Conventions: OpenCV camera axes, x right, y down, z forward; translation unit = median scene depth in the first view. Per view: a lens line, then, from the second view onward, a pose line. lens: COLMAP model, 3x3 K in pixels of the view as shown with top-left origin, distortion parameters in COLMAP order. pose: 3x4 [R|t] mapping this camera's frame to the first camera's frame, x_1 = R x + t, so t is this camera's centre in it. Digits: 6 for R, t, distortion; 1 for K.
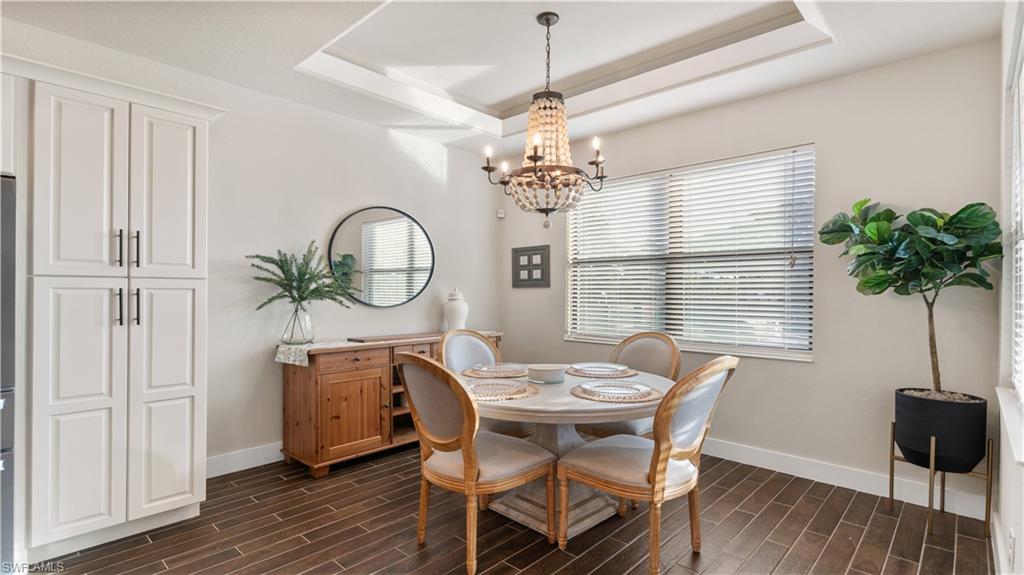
lens RADIAL K [[484.9, 0, 514.1], [0, 484.9, 288.2], [0, 0, 1]] dist [-0.003261, -0.000424]
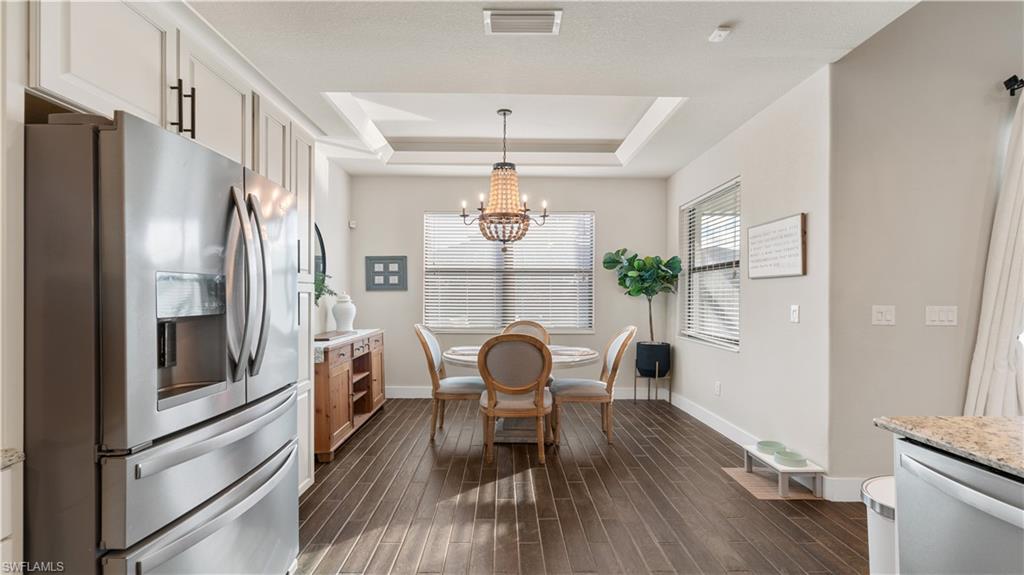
lens RADIAL K [[484.9, 0, 514.1], [0, 484.9, 288.2], [0, 0, 1]] dist [-0.003261, -0.000424]
pose [[0.718771, 0.009427, 0.695183, -0.684817], [-0.004865, 0.999952, -0.008530, 0.000629], [-0.695230, 0.002749, 0.718782, -0.070195]]
